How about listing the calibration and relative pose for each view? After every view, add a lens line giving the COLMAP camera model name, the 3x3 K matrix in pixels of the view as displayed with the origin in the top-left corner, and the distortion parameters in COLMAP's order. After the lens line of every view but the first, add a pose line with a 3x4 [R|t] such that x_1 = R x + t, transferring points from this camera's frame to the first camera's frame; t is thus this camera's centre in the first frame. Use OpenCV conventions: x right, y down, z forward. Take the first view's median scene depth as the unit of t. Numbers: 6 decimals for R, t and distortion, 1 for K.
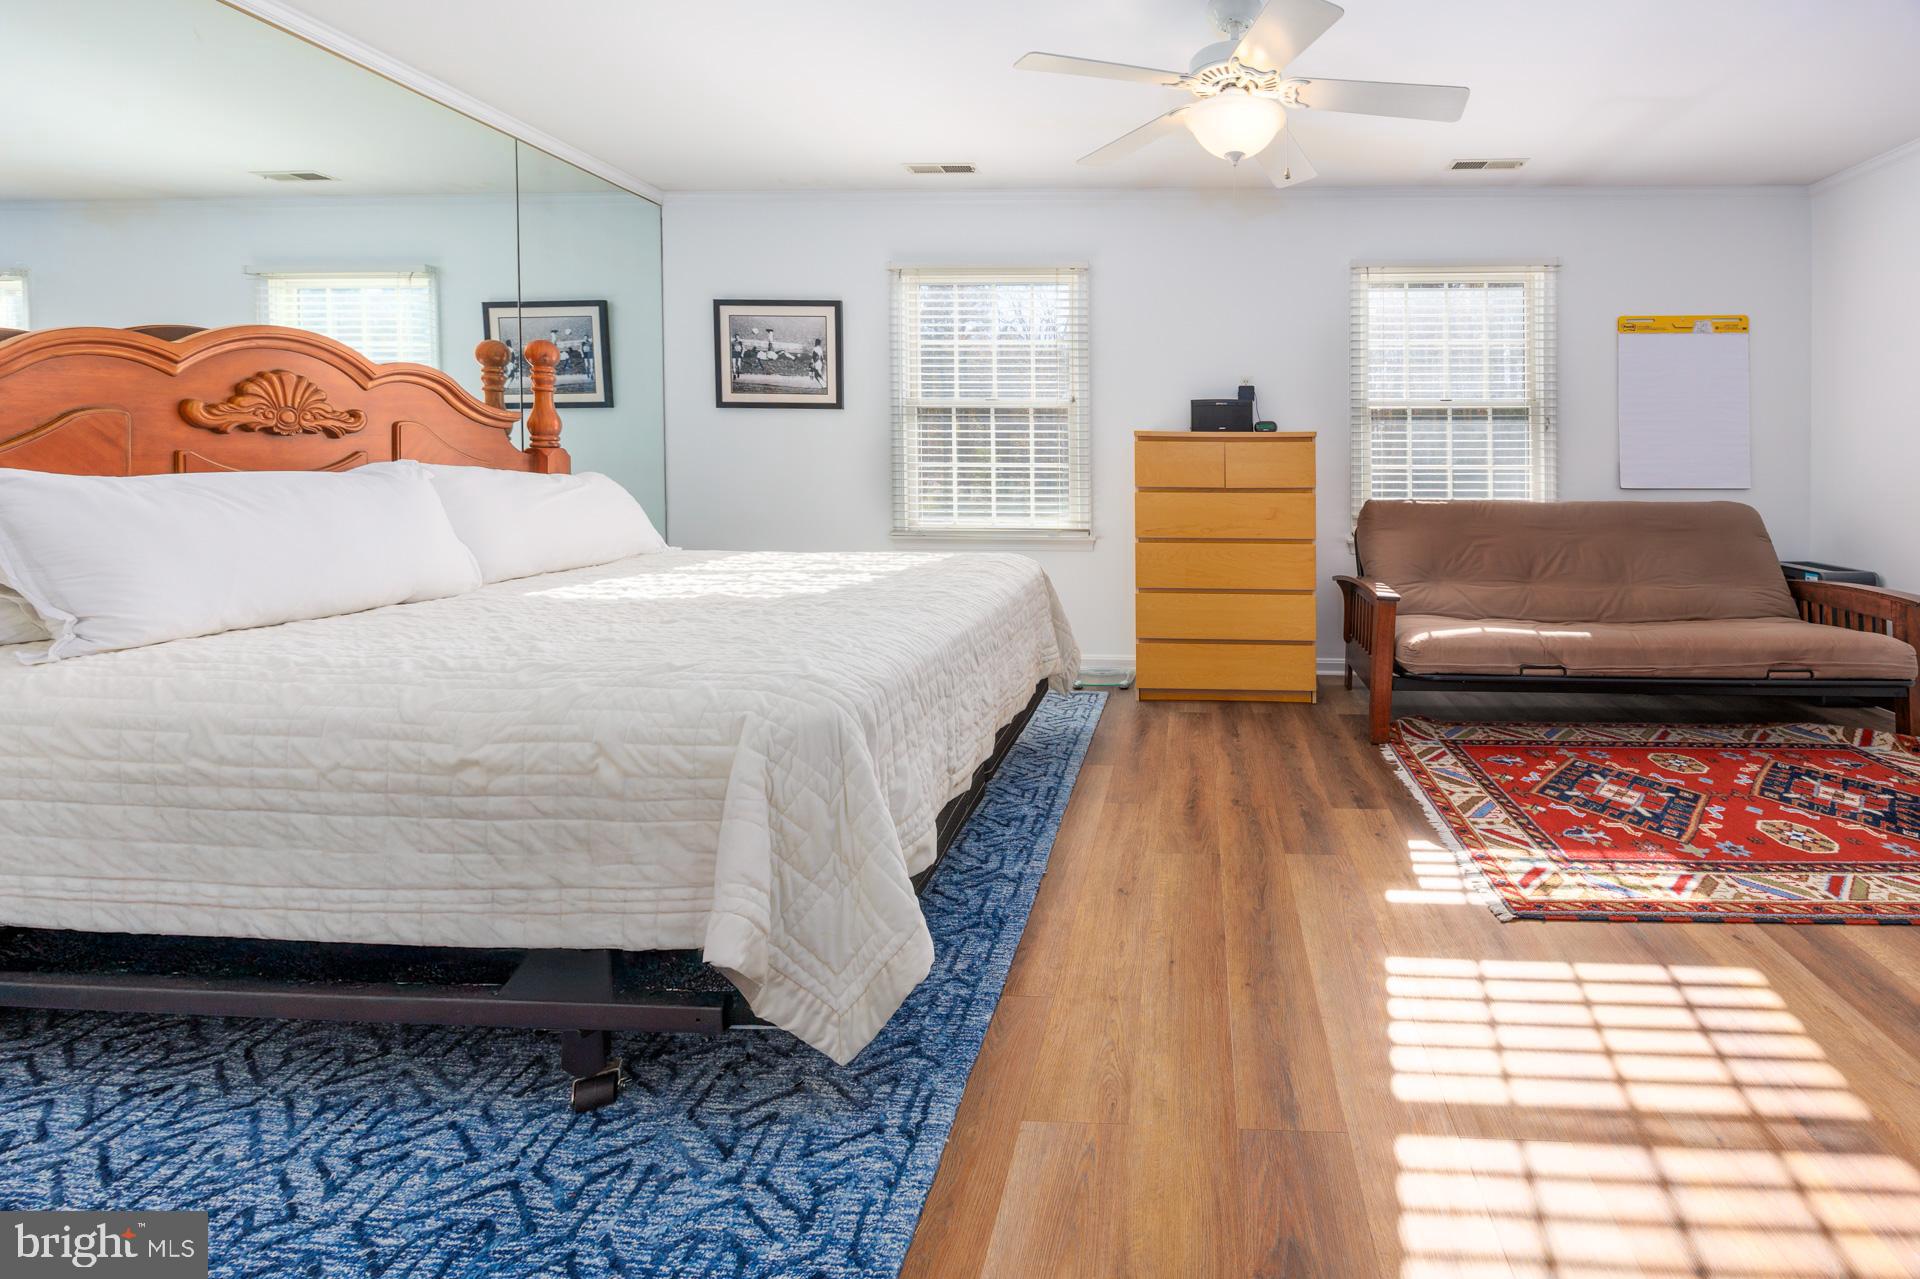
lens RADIAL K [[917.6, 0, 1006.7], [0, 917.6, 576.9], [0, 0, 1]] dist [0.008921, -0.000928]
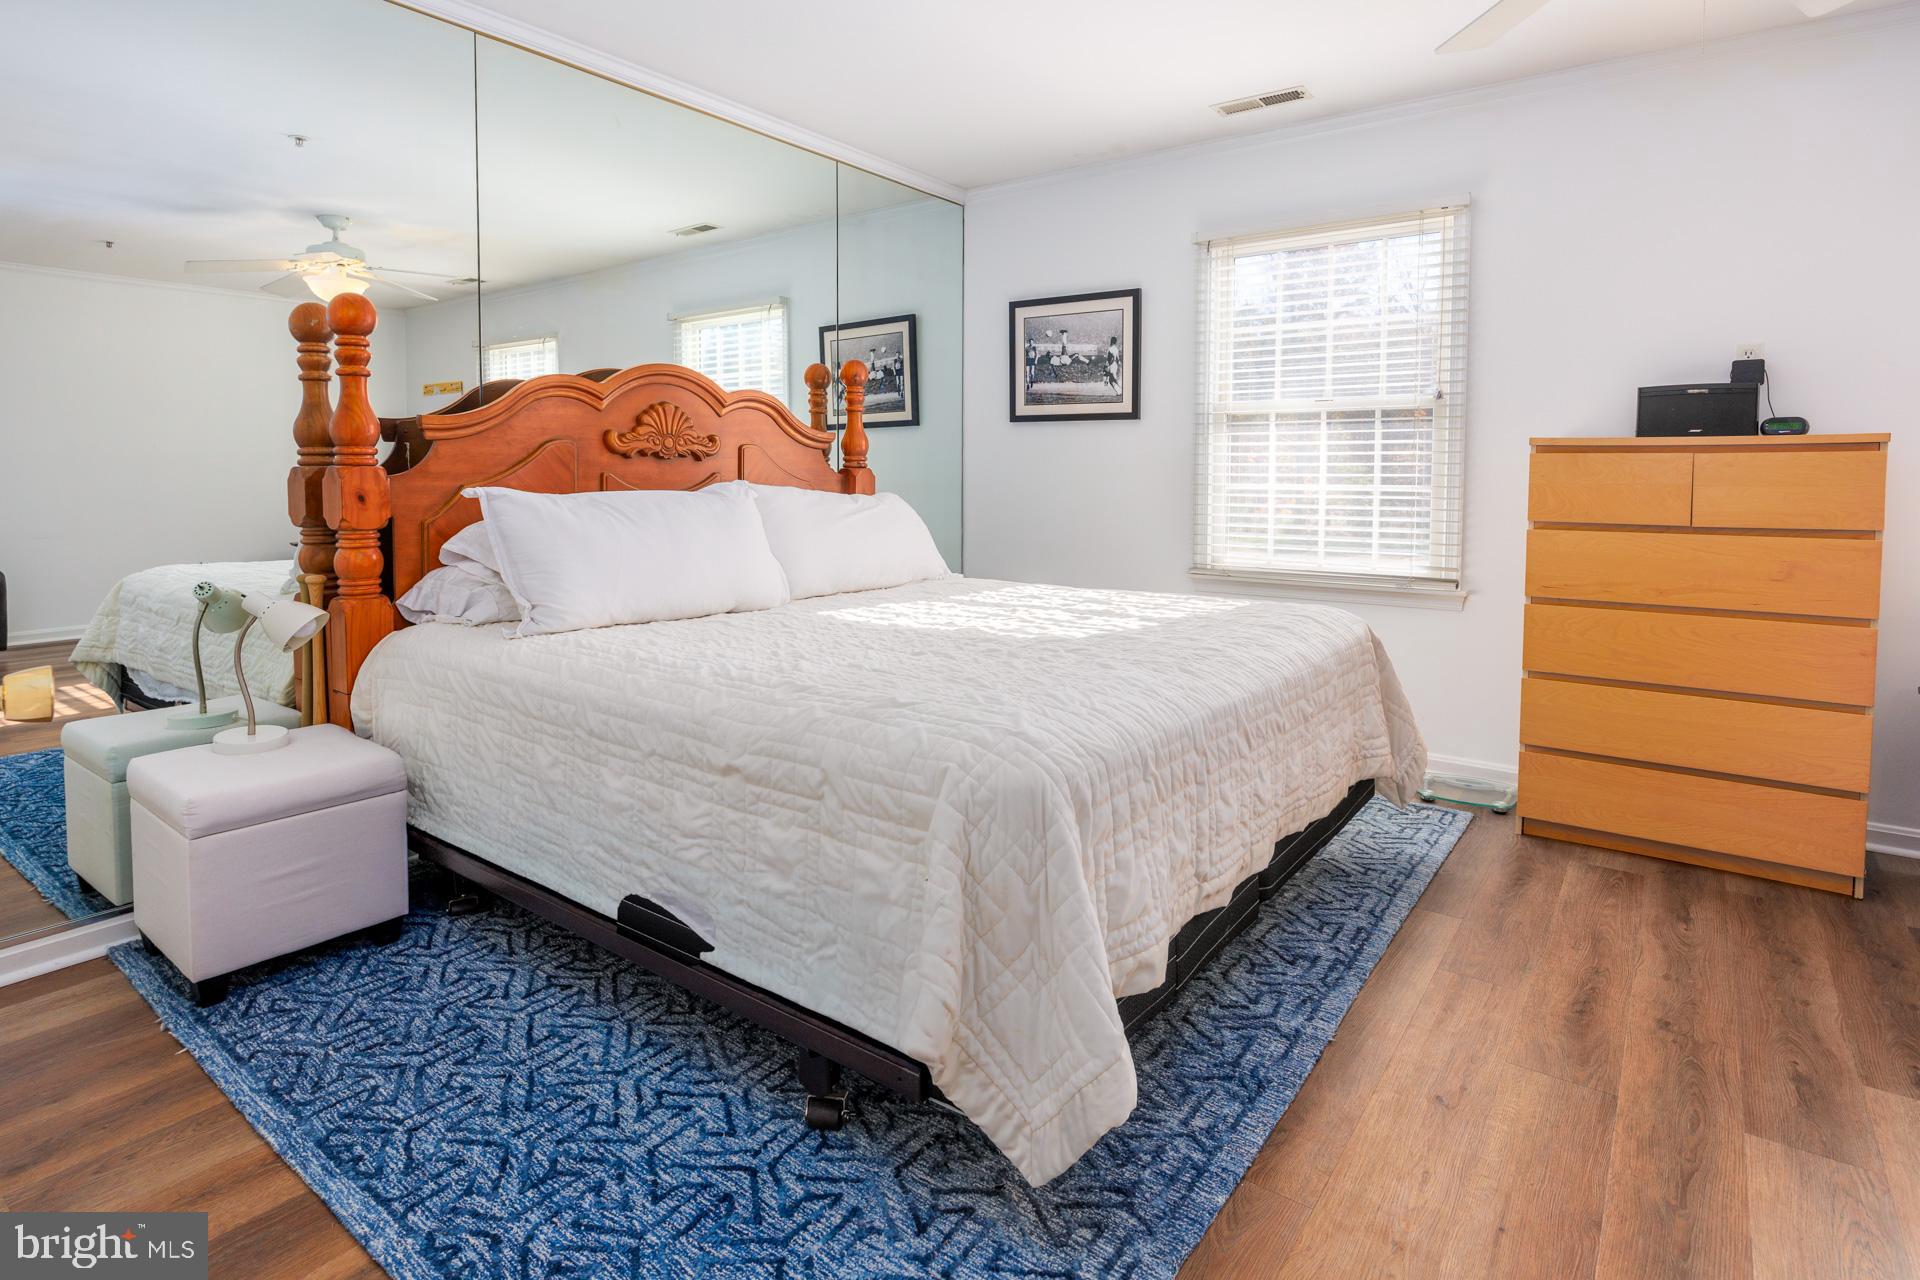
lens RADIAL K [[993.6, 0, 955.1], [0, 993.6, 620.9], [0, 0, 1]] dist [-0.005279, 0.000794]
pose [[0.827537, 0.080051, -0.555675, 0.216797], [-0.069479, 0.996776, 0.040125, -0.026771], [0.557096, 0.005402, 0.830431, 0.172150]]
